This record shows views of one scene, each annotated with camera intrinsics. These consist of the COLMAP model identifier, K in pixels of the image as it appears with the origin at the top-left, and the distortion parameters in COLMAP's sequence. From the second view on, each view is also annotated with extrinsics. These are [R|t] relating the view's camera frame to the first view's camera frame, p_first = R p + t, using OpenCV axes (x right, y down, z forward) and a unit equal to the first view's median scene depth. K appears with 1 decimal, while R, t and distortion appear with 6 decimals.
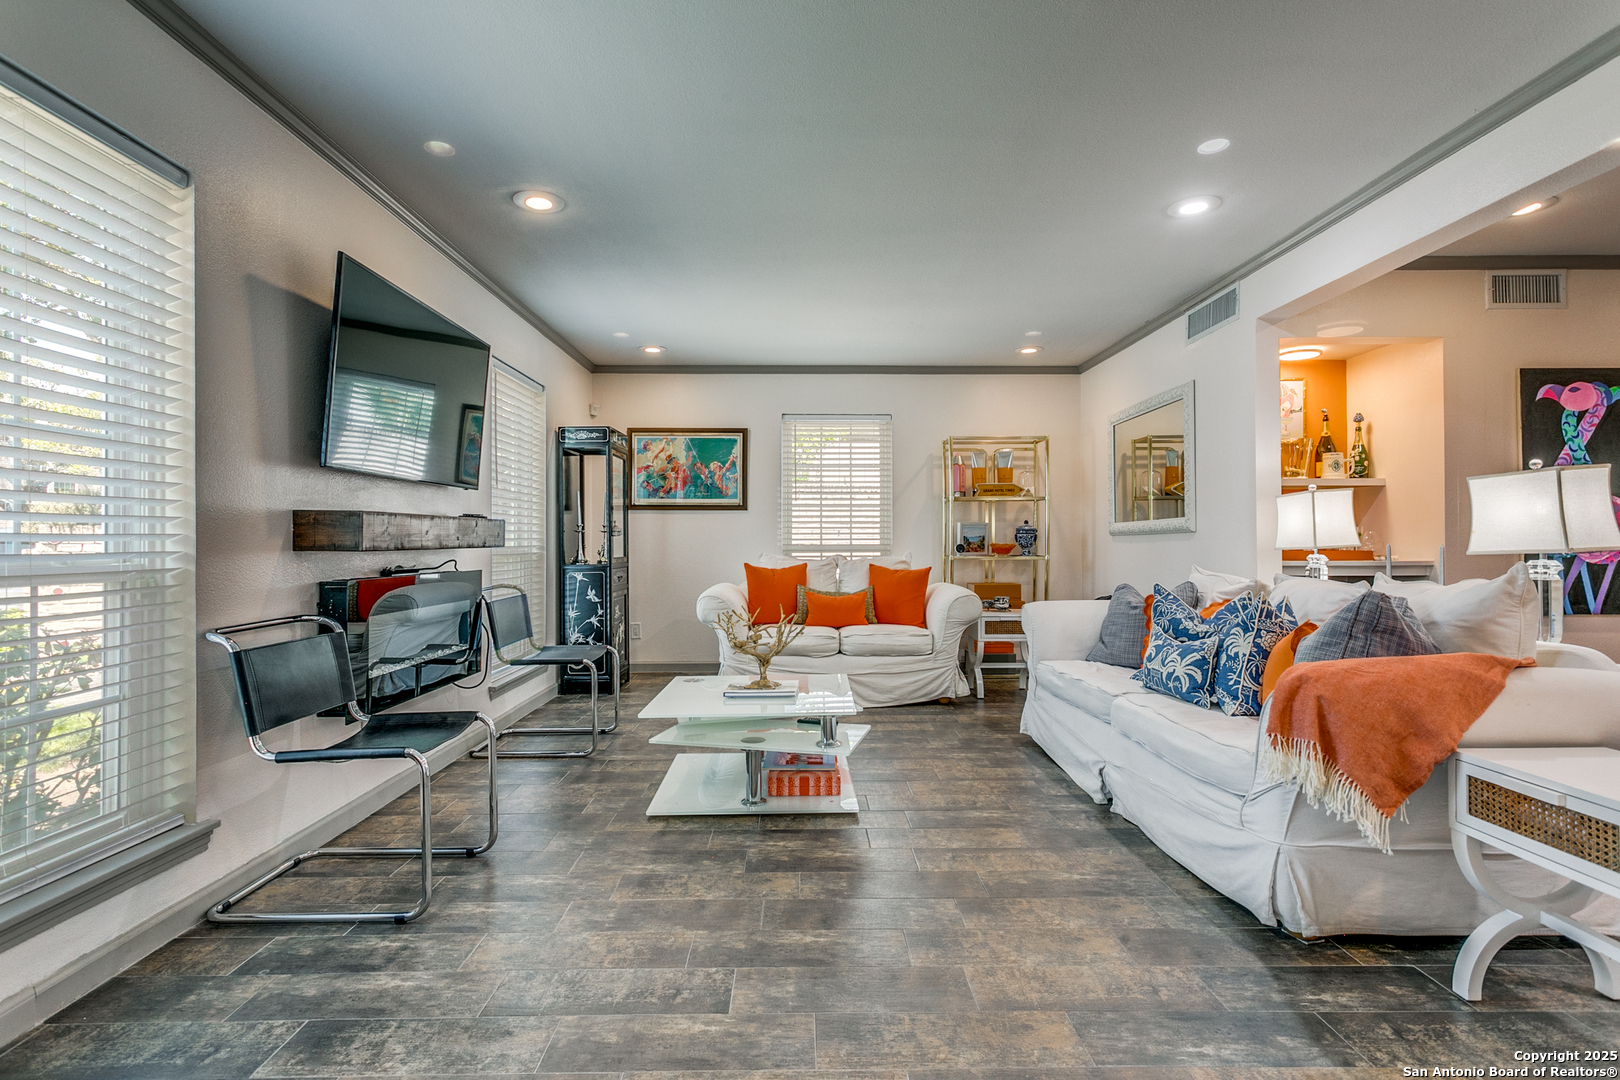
lens RADIAL K [[776.7, 0, 800.8], [0, 776.7, 536.0], [0, 0, 1]] dist [0.016785, 0.000155]
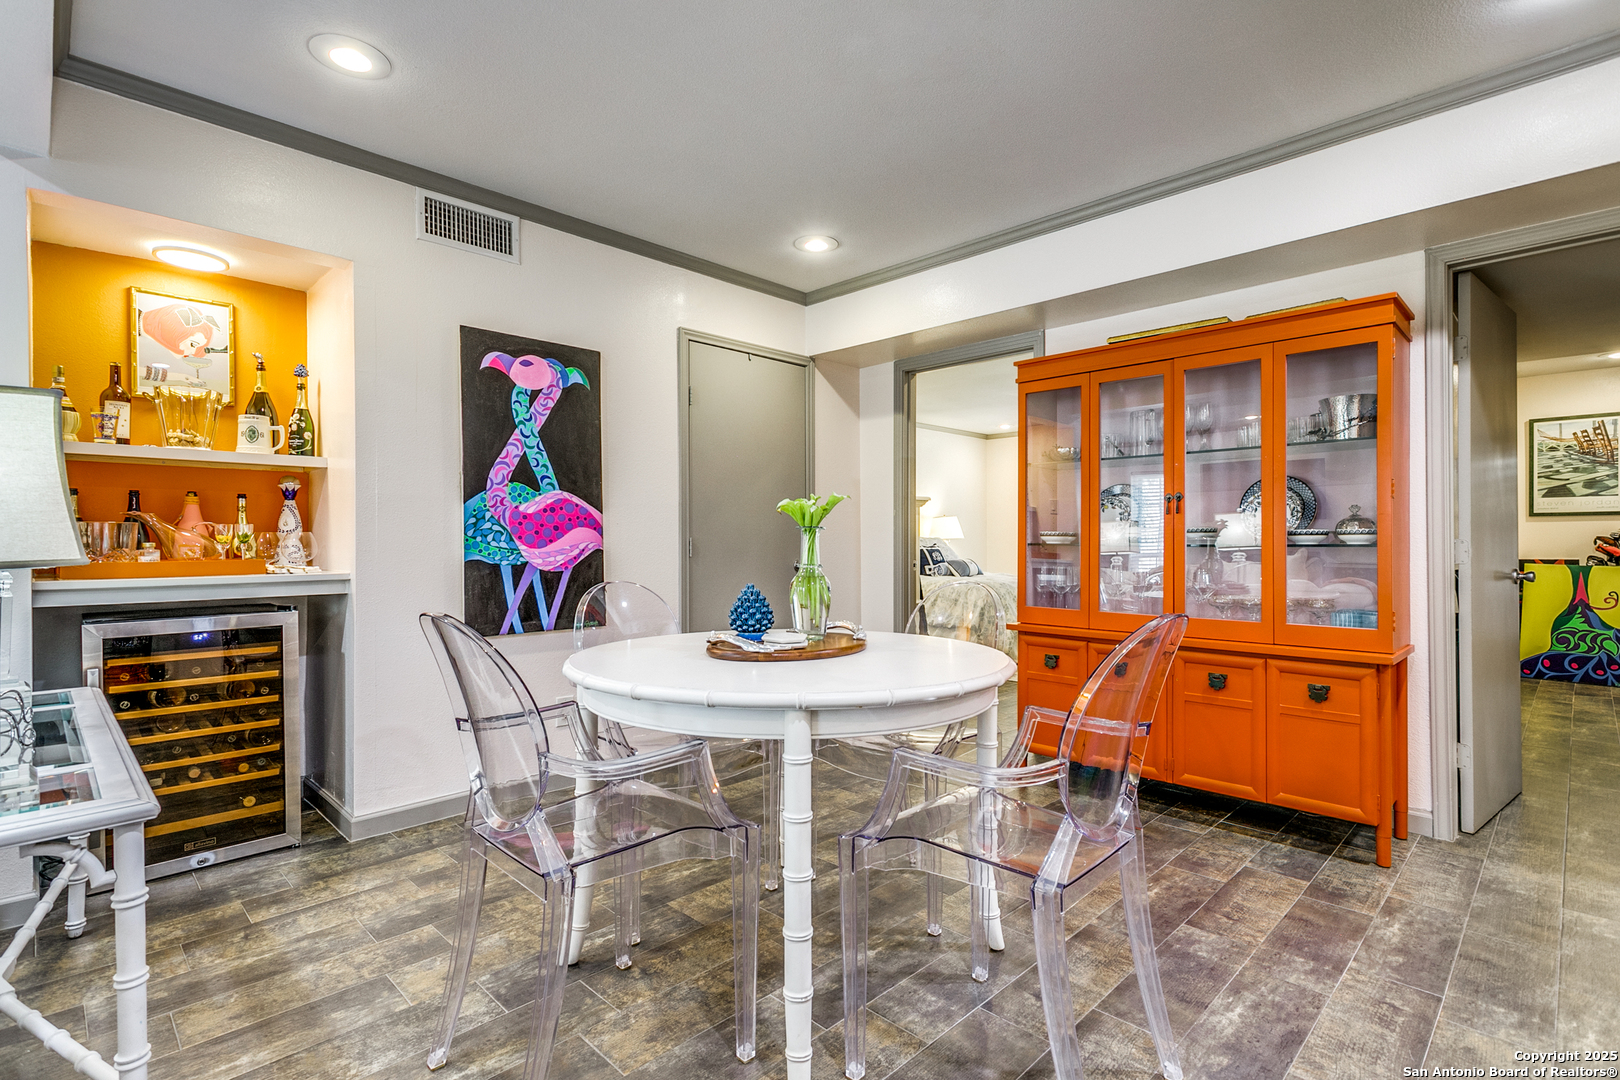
lens RADIAL K [[776.7, 0, 812.7], [0, 776.7, 538.9], [0, 0, 1]] dist [0.016785, 0.000155]
pose [[0.711867, 0.000324, 0.702314, 0.616880], [0.000550, 0.999999, -0.001018, 0.001177], [-0.702314, 0.001111, 0.711867, 0.202163]]
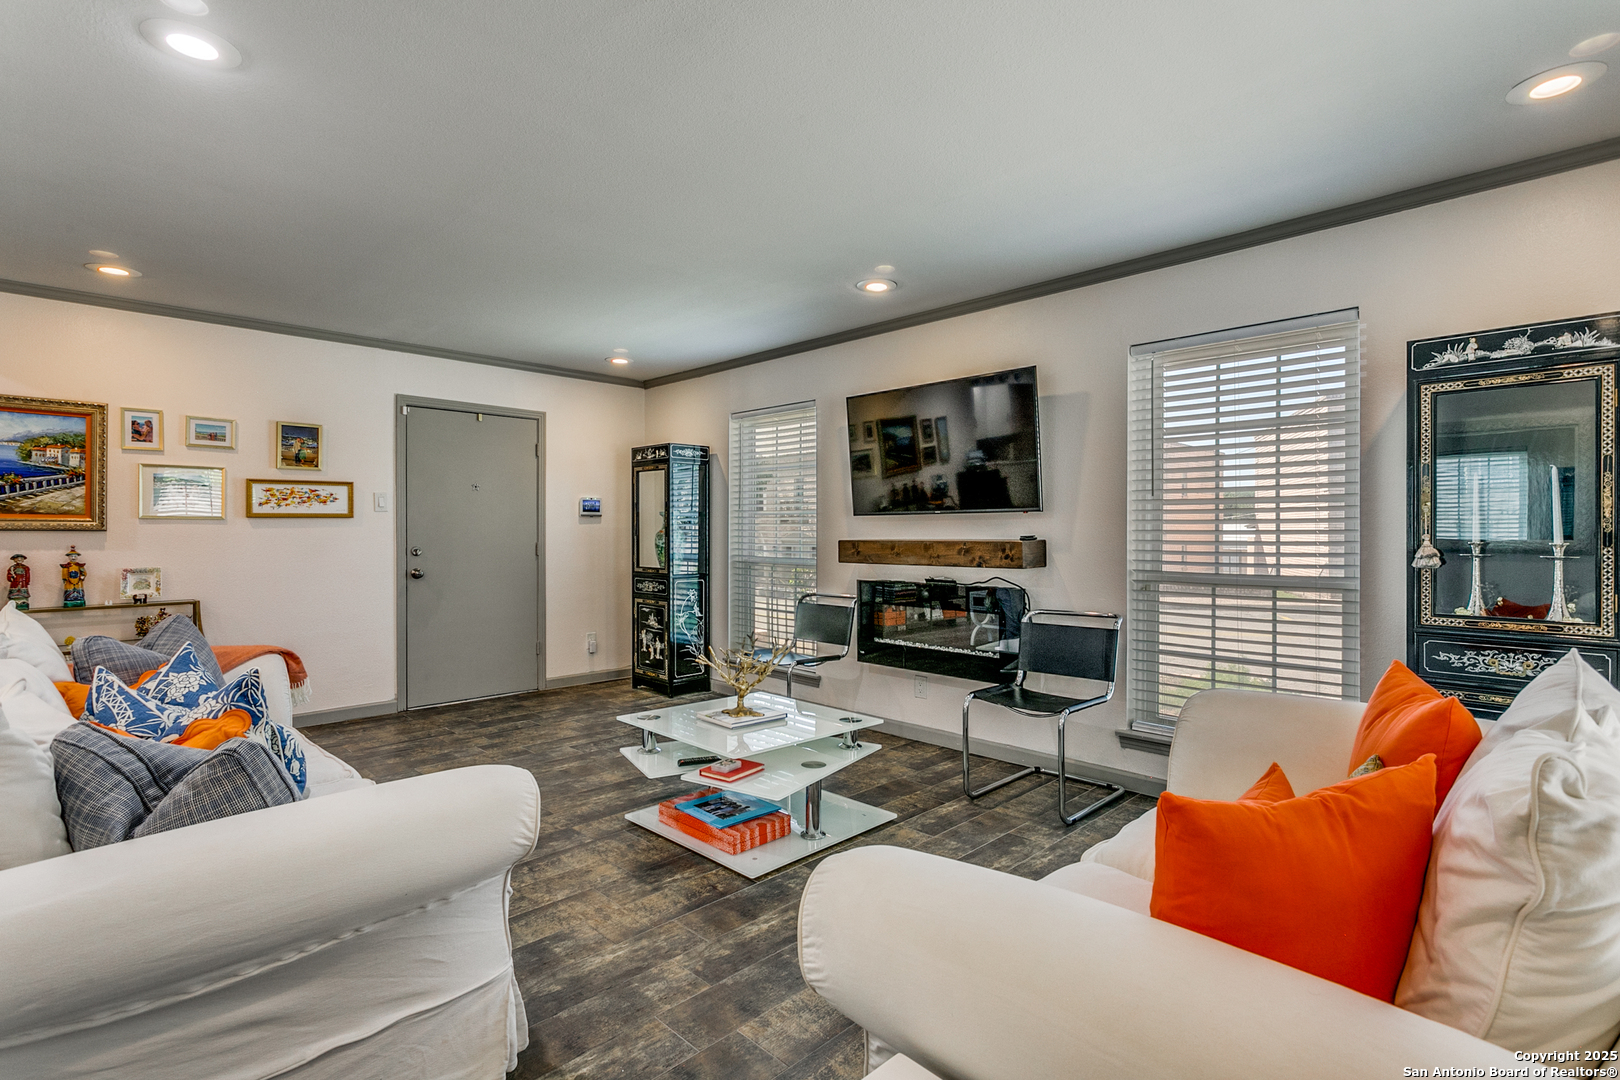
lens RADIAL K [[776.7, 0, 809.8], [0, 776.7, 532.5], [0, 0, 1]] dist [0.016785, 0.000155]
pose [[-0.709667, 0.000448, -0.704537, 0.499997], [0.004122, 0.999985, -0.003517, -0.029462], [0.704525, -0.005400, -0.709659, 1.486279]]
